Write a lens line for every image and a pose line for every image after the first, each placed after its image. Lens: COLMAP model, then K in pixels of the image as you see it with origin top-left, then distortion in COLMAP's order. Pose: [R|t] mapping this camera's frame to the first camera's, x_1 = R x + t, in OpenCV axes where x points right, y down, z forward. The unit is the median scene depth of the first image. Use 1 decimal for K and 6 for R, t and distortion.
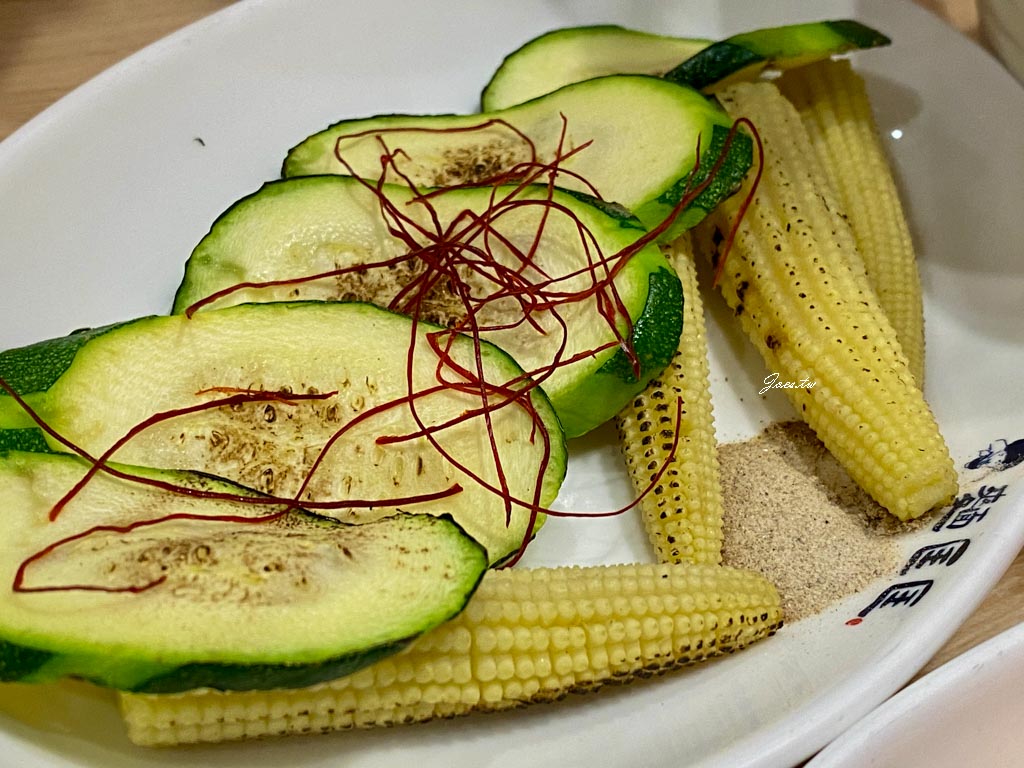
lens RADIAL K [[1540.2, 0, 541.1], [0, 1540.2, 385.4], [0, 0, 1]] dist [0.149614, -0.118975]
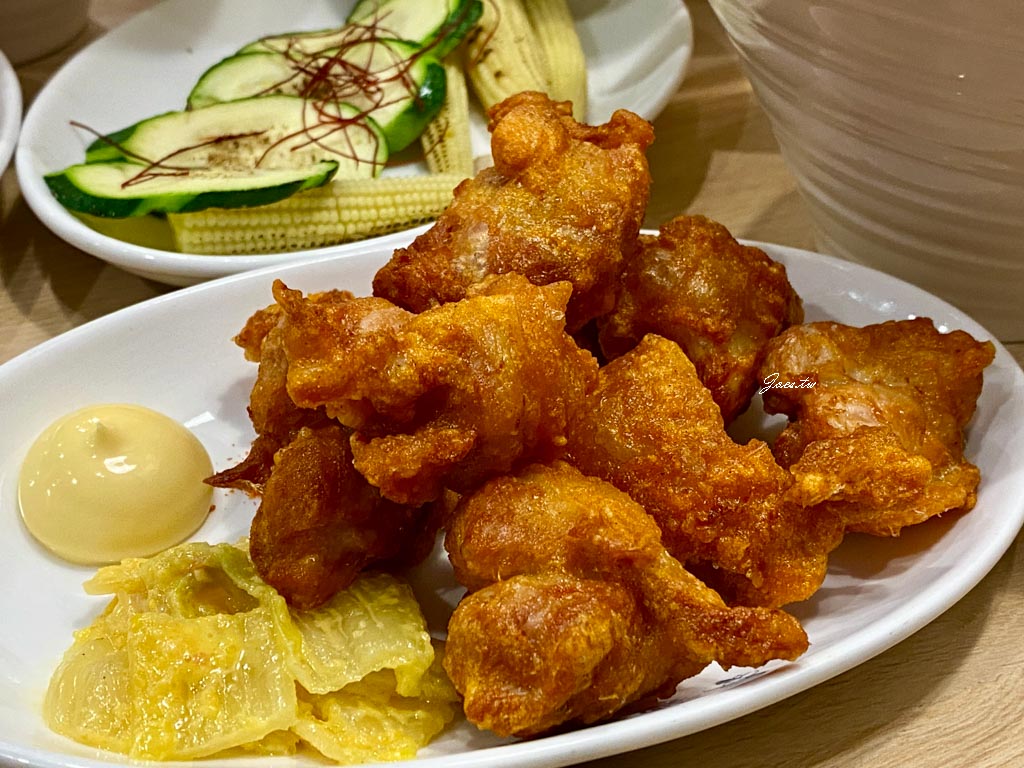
lens RADIAL K [[1540.2, 0, 541.1], [0, 1540.2, 385.4], [0, 0, 1]] dist [0.149614, -0.118975]
pose [[0.989301, -0.144215, -0.022035, 0.211348], [0.141096, 0.984220, -0.106787, 0.587689], [0.037087, 0.102535, 0.994038, -0.934118]]
